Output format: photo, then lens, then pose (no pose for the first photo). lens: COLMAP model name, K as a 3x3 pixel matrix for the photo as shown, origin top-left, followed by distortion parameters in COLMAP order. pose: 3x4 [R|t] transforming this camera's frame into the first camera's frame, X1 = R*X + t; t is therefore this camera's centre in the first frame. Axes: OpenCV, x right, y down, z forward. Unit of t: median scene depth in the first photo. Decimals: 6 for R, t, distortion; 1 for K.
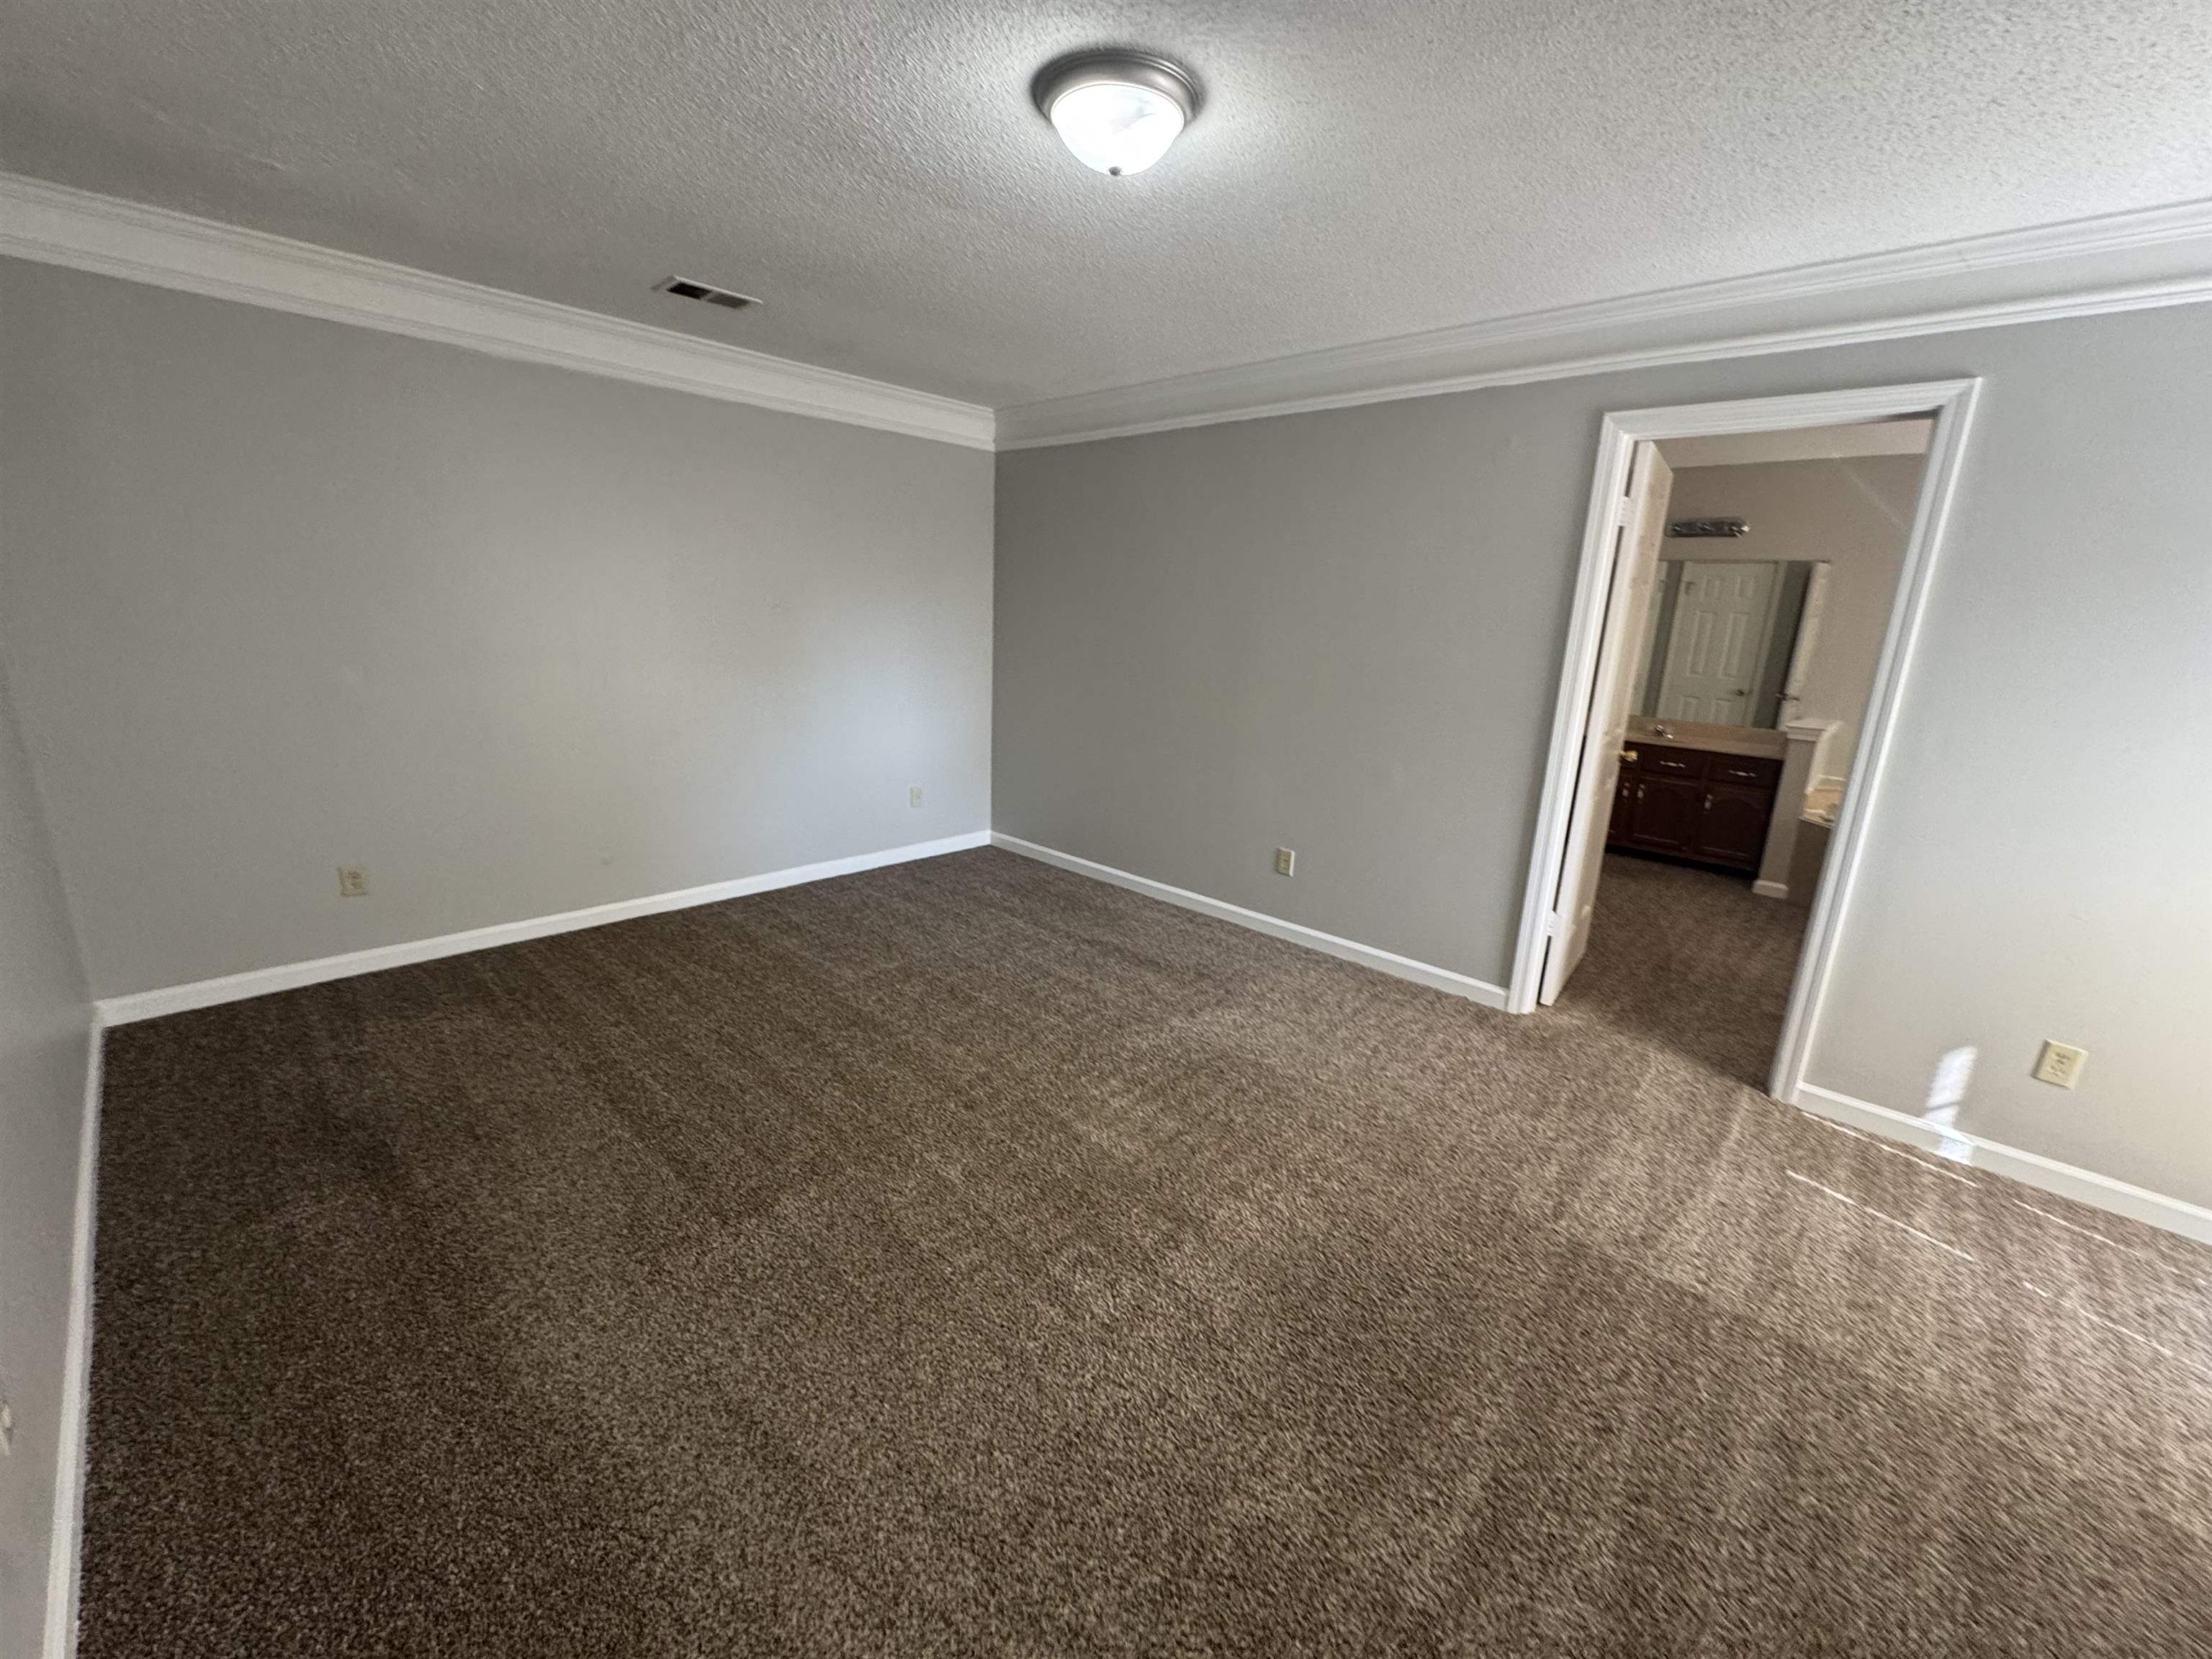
lens RADIAL K [[890.4, 0, 1109.8], [0, 890.4, 819.0], [0, 0, 1]] dist [0.000165, -0.000150]
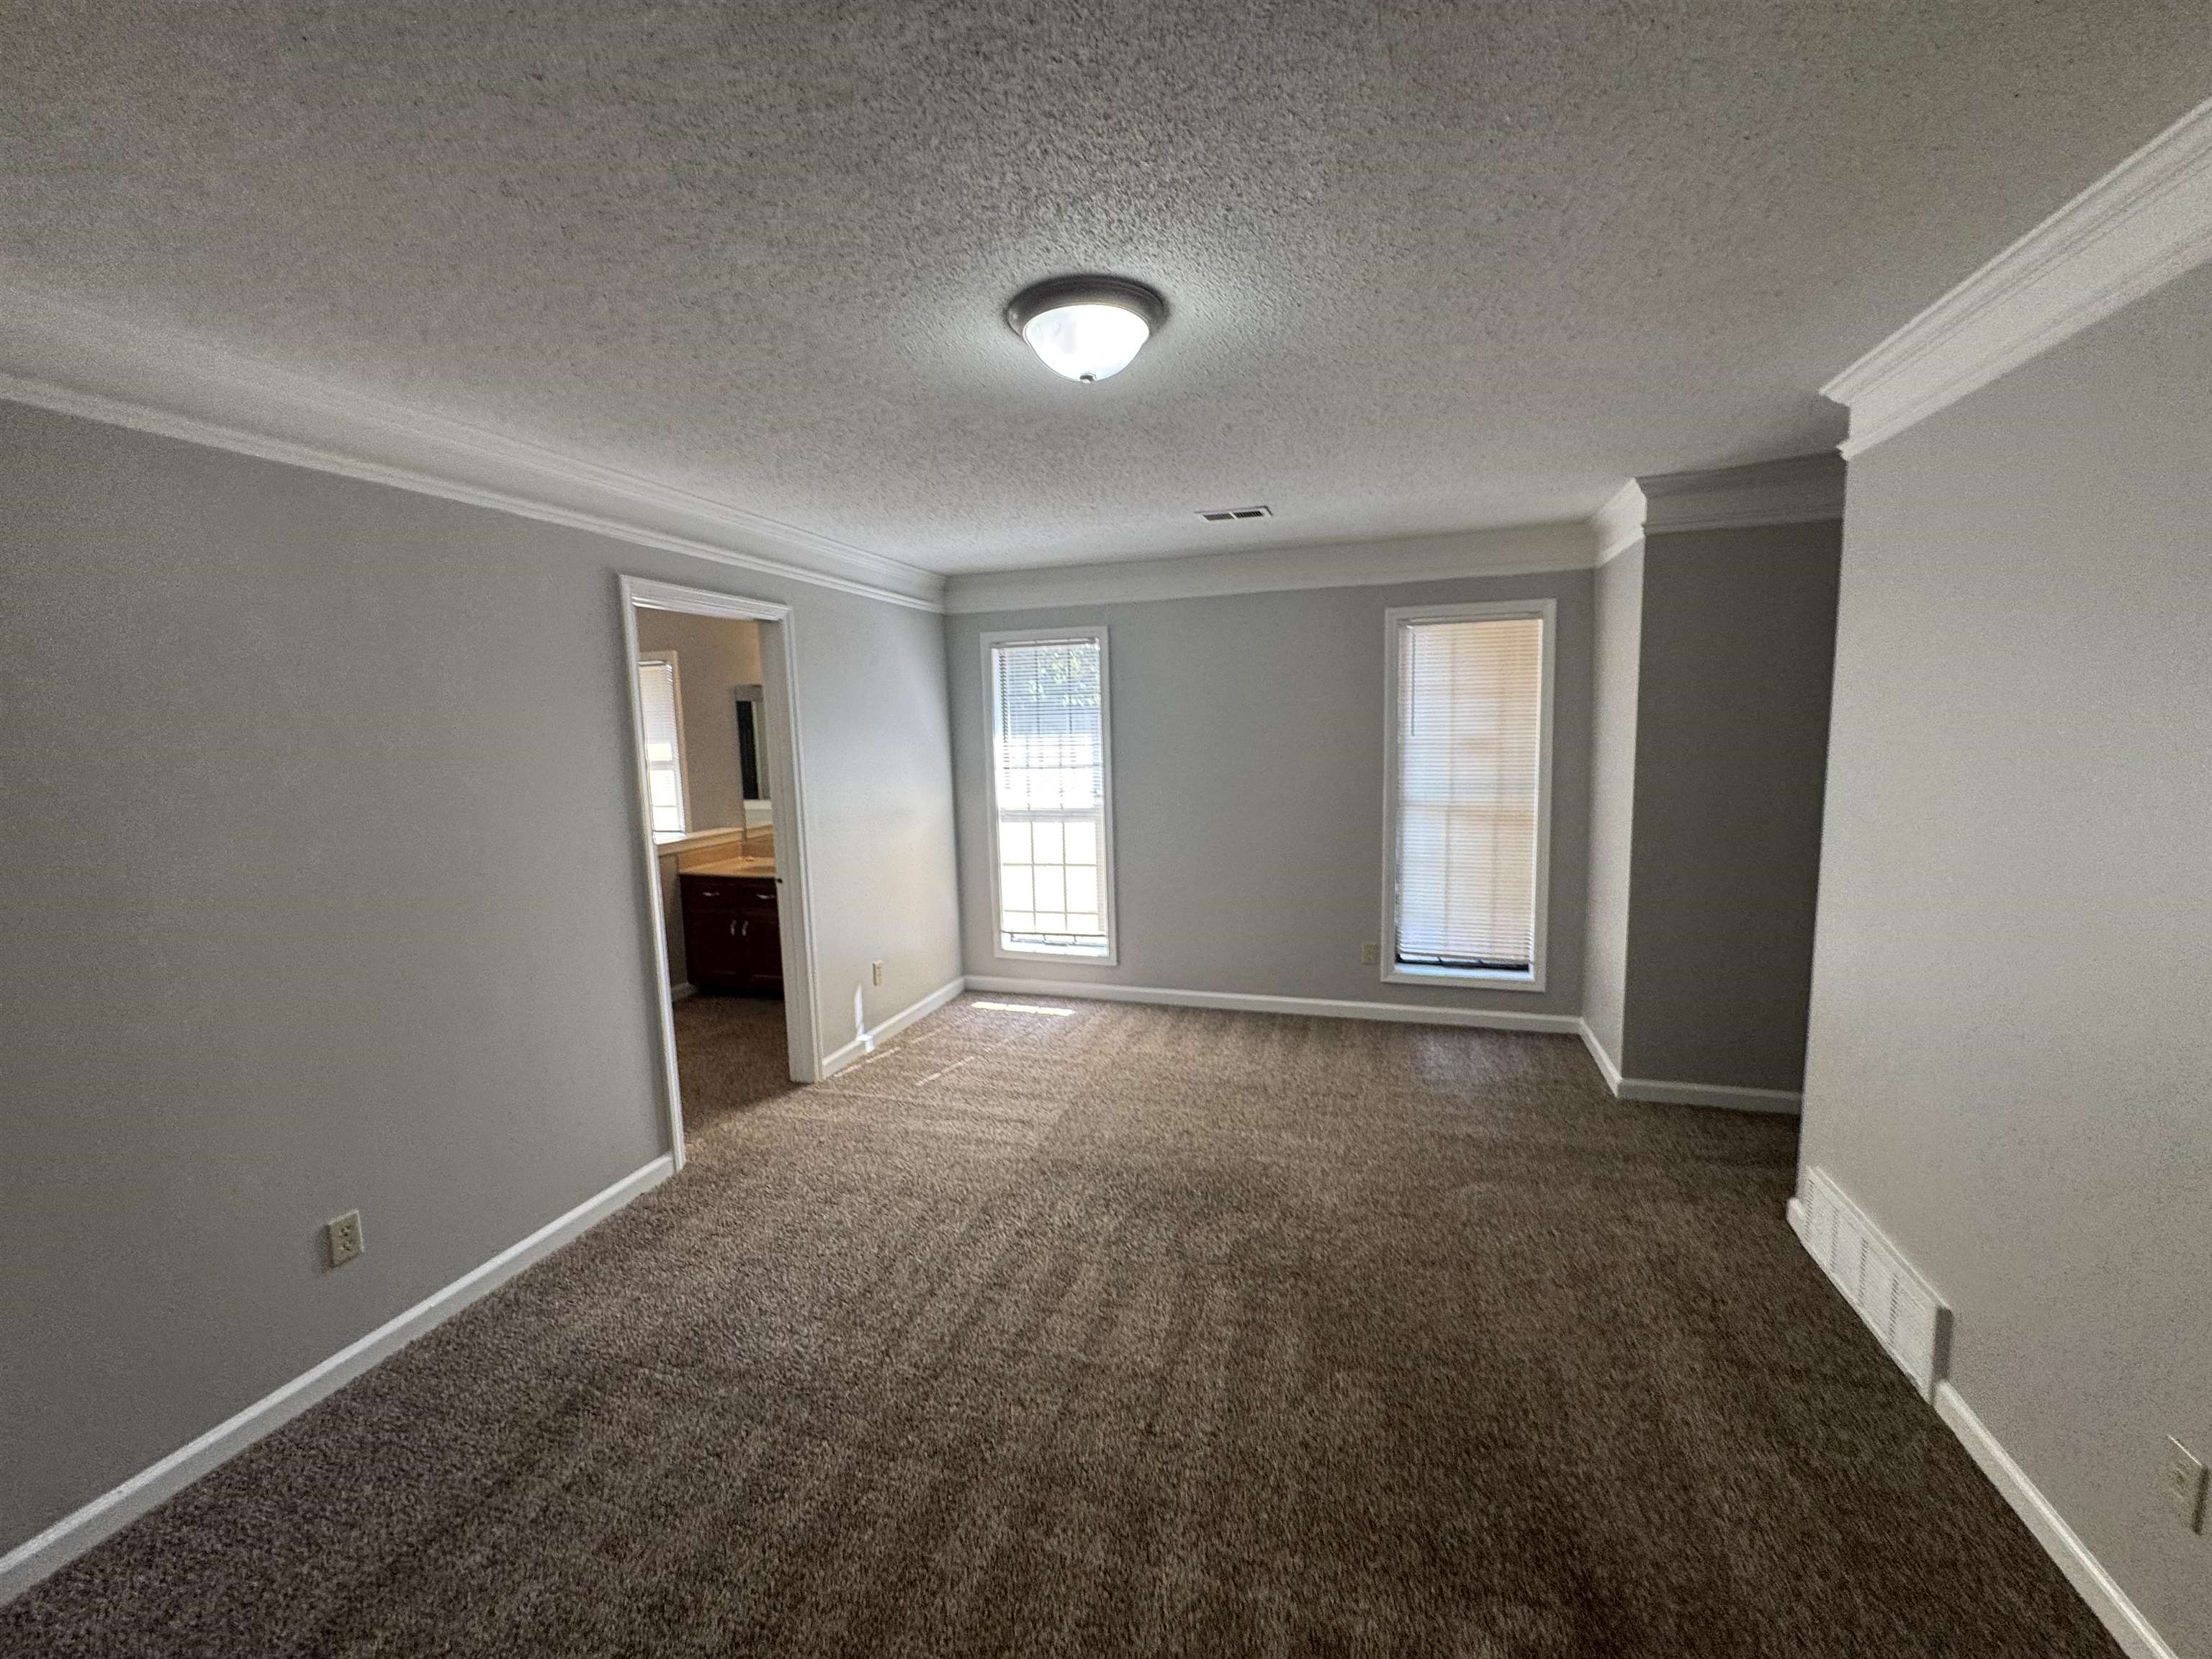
lens RADIAL K [[890.4, 0, 1111.8], [0, 890.4, 834.3], [0, 0, 1]] dist [0.000165, -0.000150]
pose [[-0.432504, -0.156413, 0.887961, -0.733499], [0.207105, 0.941270, 0.266679, -0.379598], [-0.877524, 0.299241, -0.374709, 1.115969]]
